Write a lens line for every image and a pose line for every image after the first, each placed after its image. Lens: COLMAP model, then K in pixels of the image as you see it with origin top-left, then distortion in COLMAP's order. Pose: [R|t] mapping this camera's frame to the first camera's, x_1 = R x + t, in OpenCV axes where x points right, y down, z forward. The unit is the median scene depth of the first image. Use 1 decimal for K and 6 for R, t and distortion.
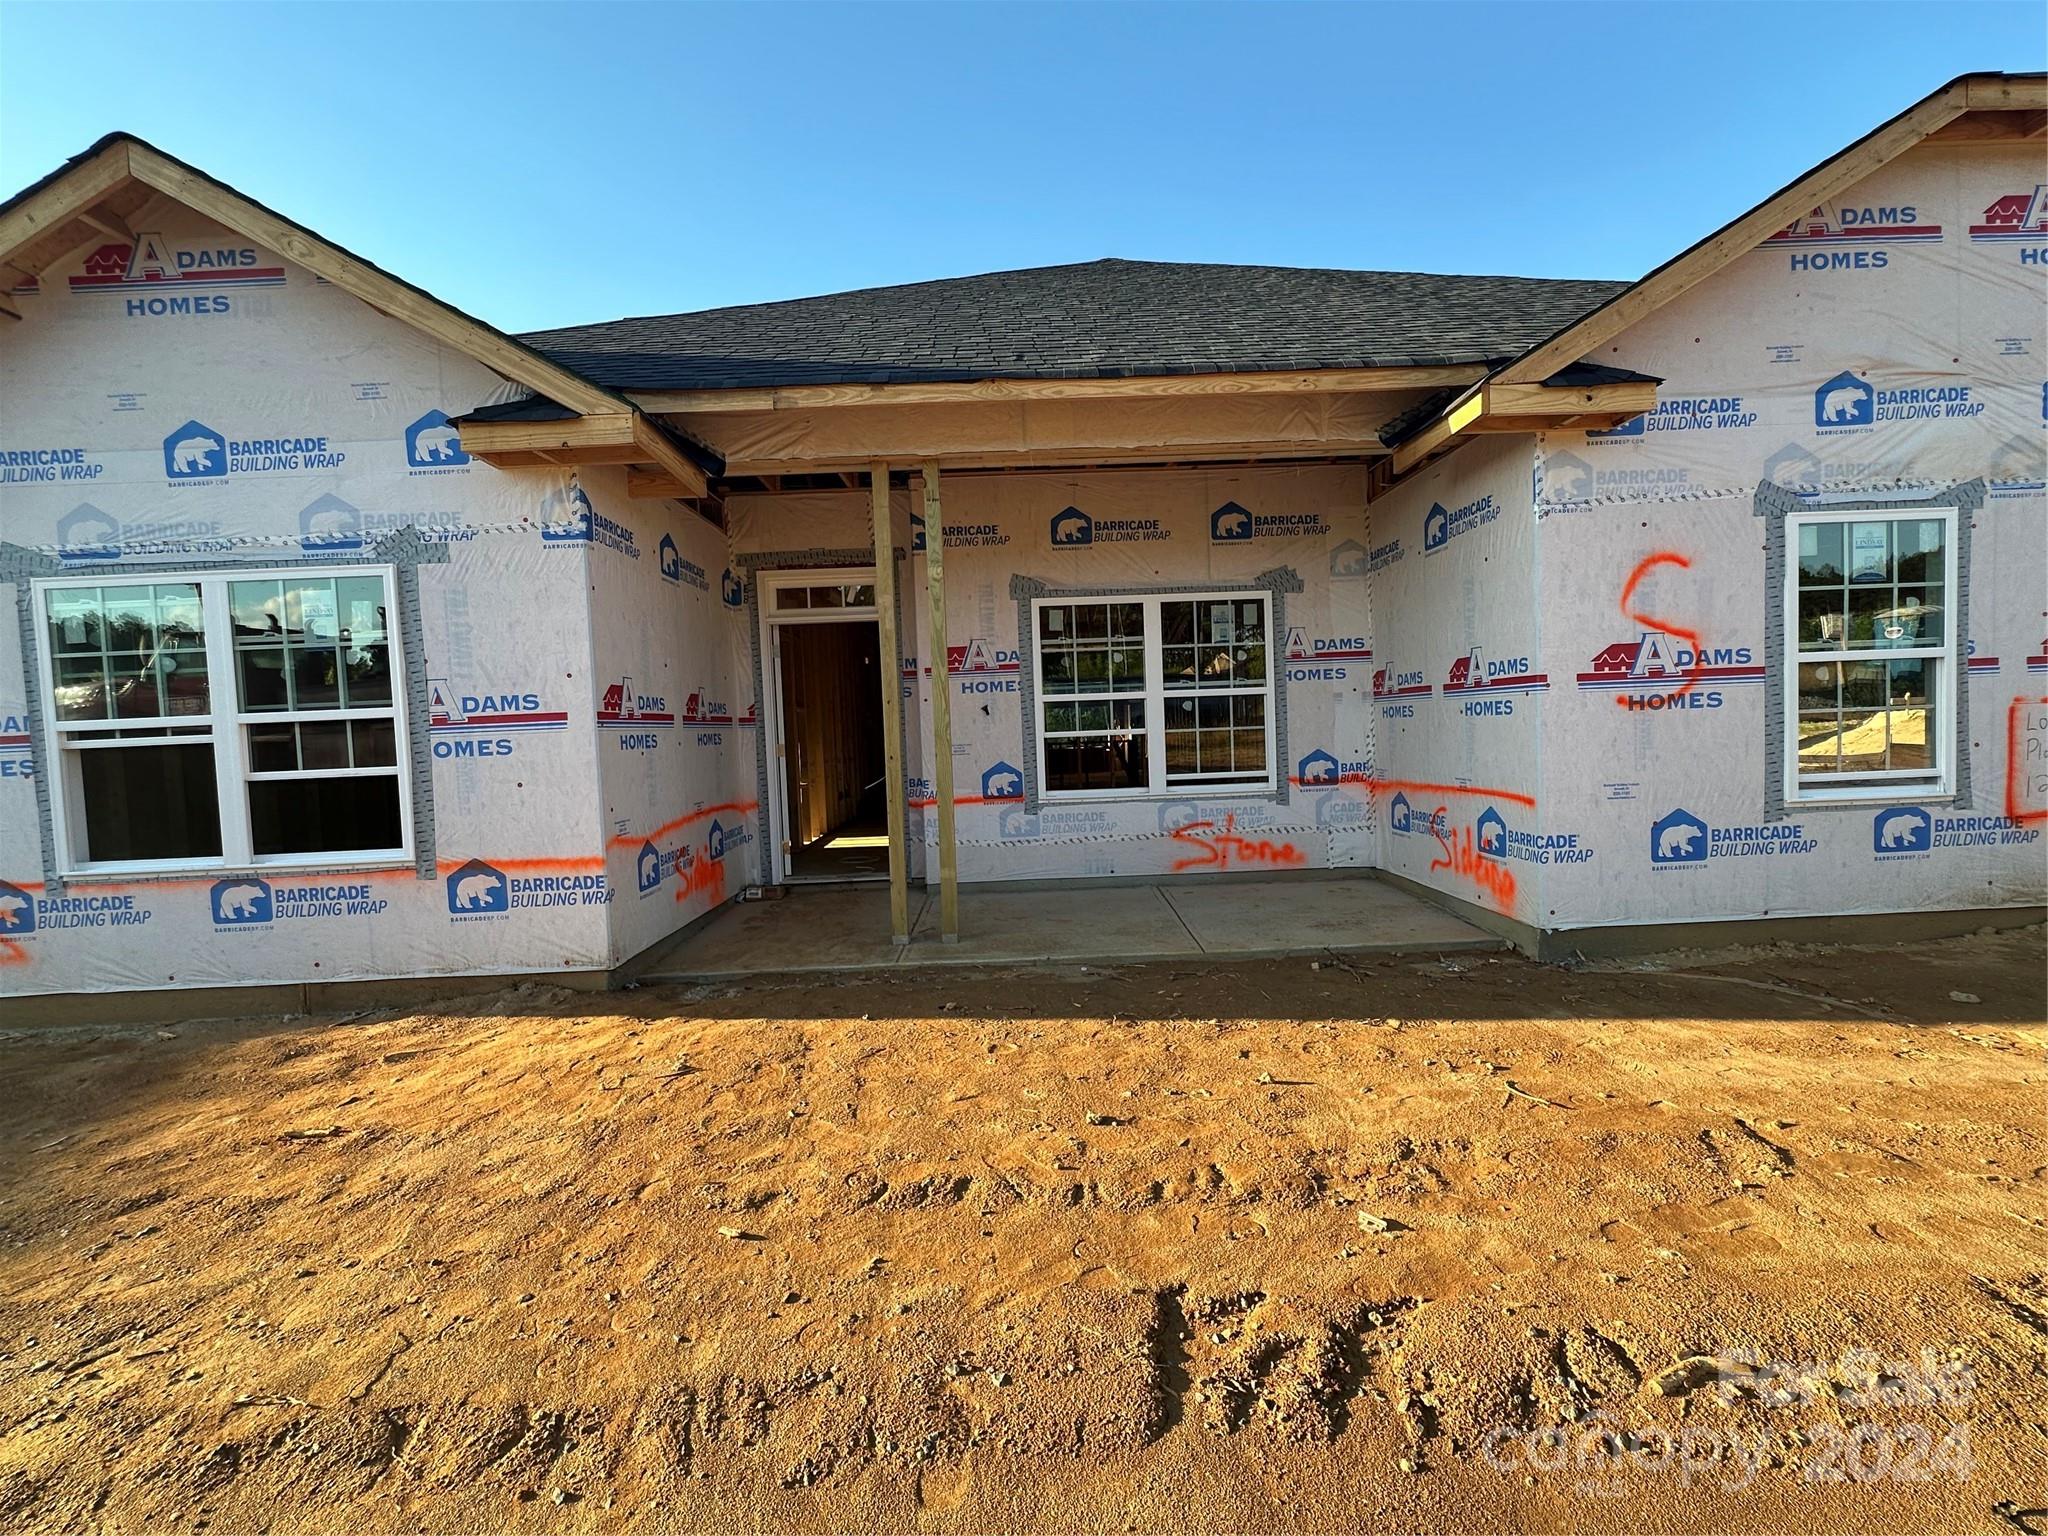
lens RADIAL K [[912.7, 0, 1024.0], [0, 912.7, 768.0], [0, 0, 1]] dist [-0.014496, 0.000127]
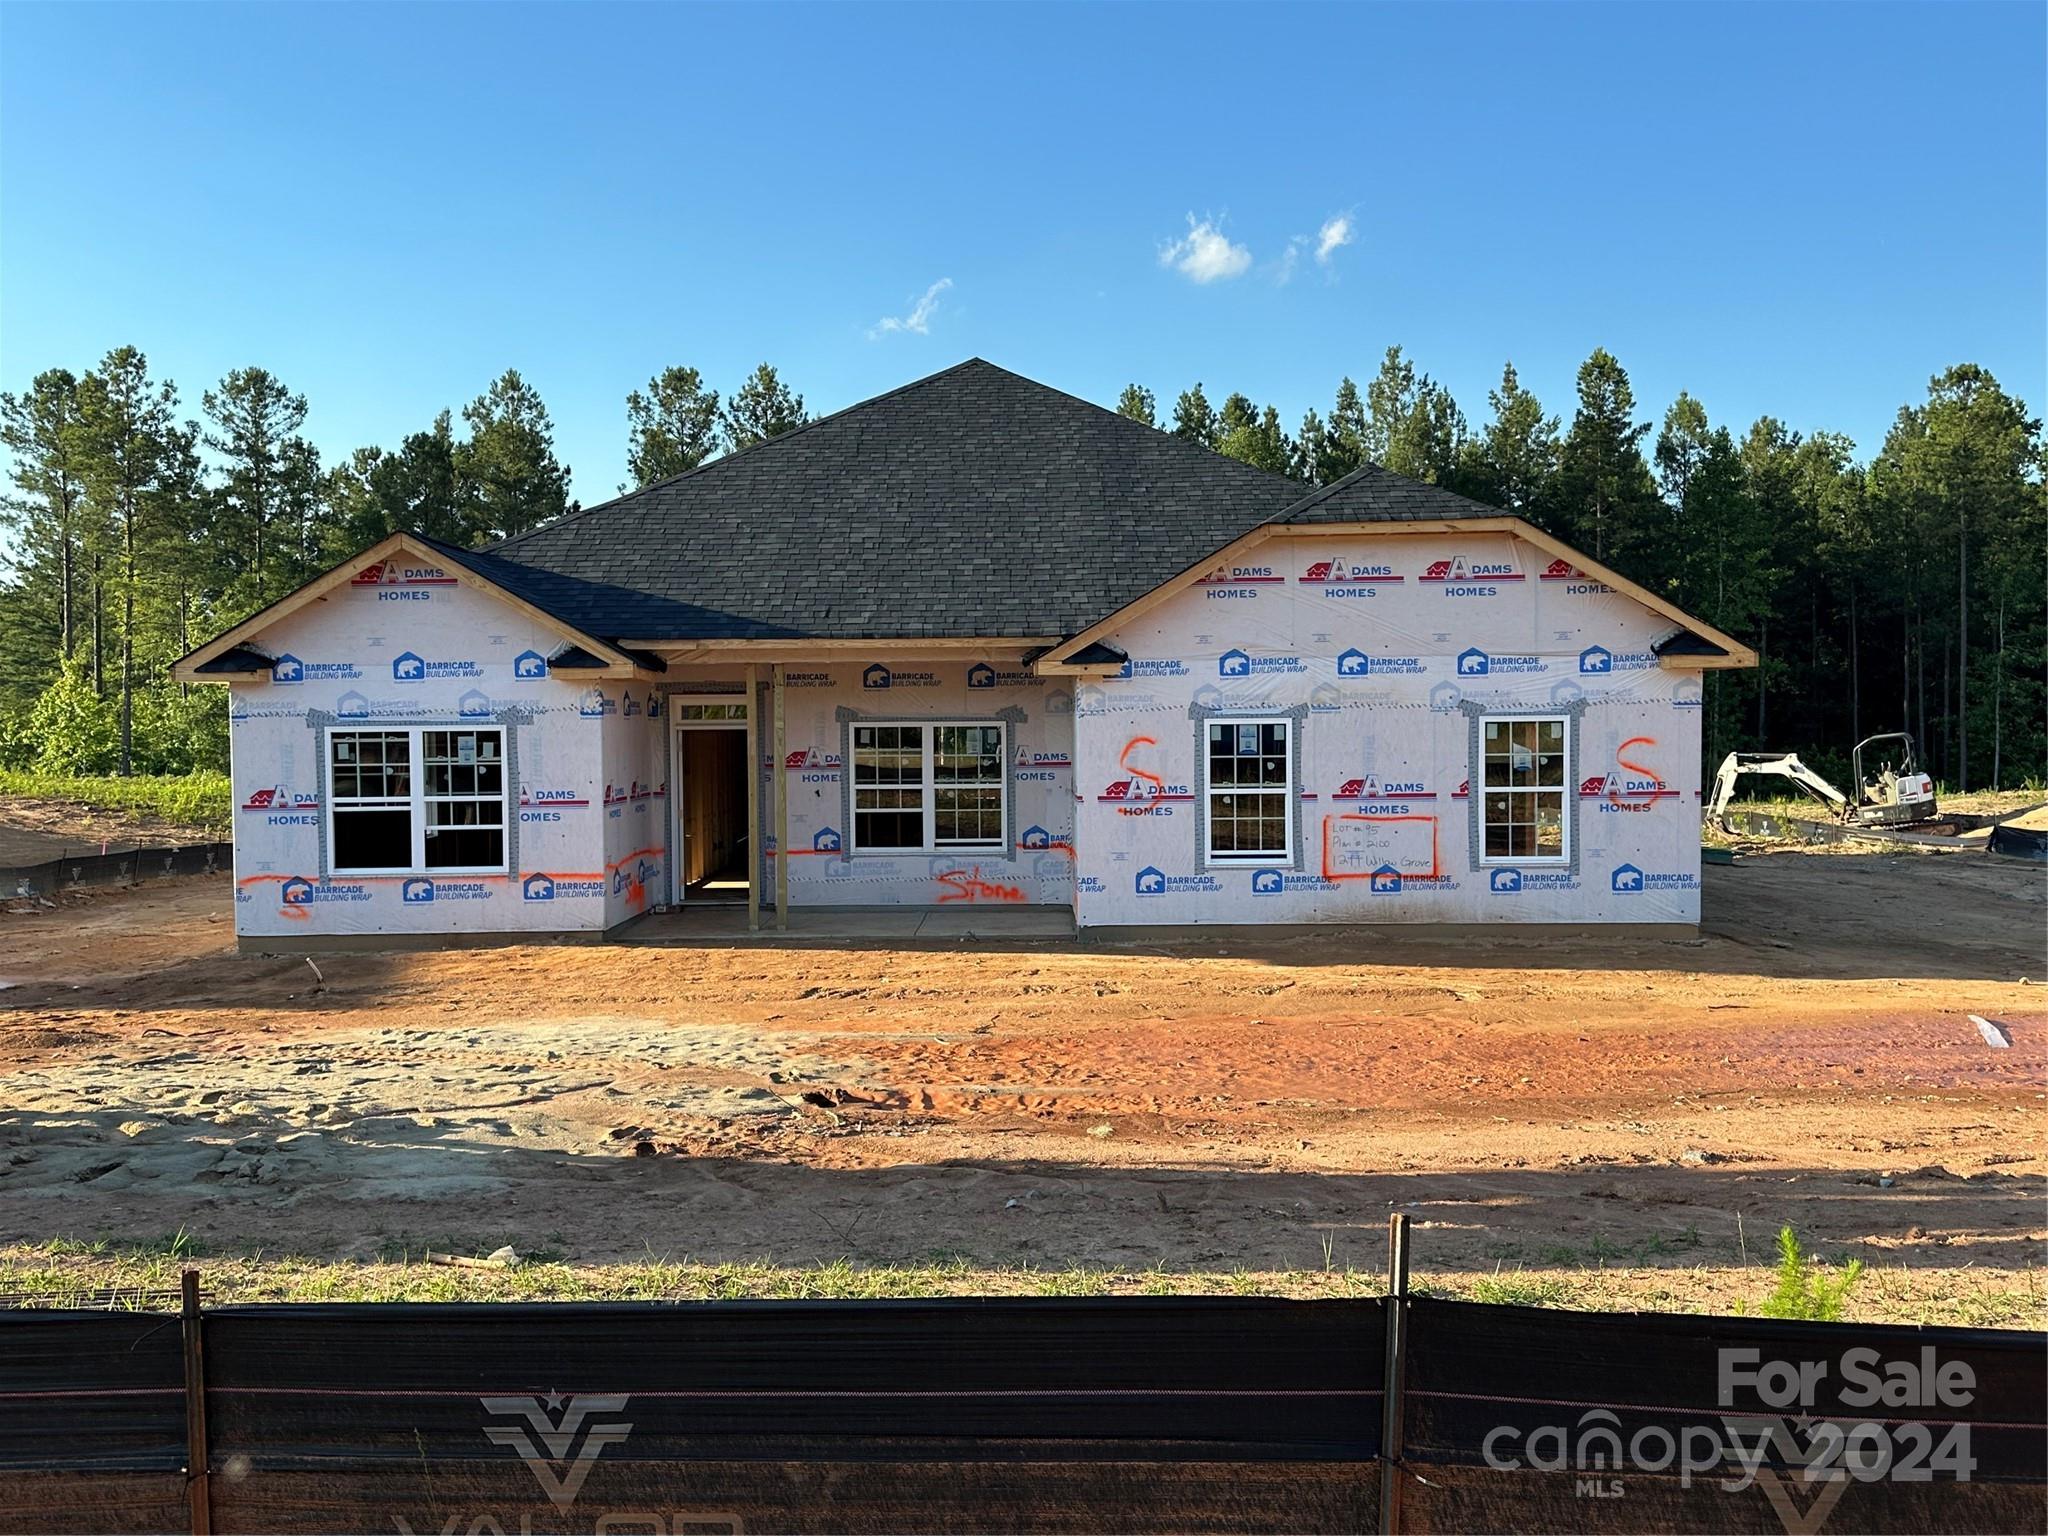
lens RADIAL K [[1766.0, 0, 1024.0], [0, 1766.0, 768.0], [0, 0, 1]] dist [0.098141, -0.002017]
pose [[0.999408, 0.031311, -0.014286, 0.502134], [-0.031598, 0.999294, -0.020312, -0.082055], [0.013640, 0.020751, 0.999692, -2.855906]]
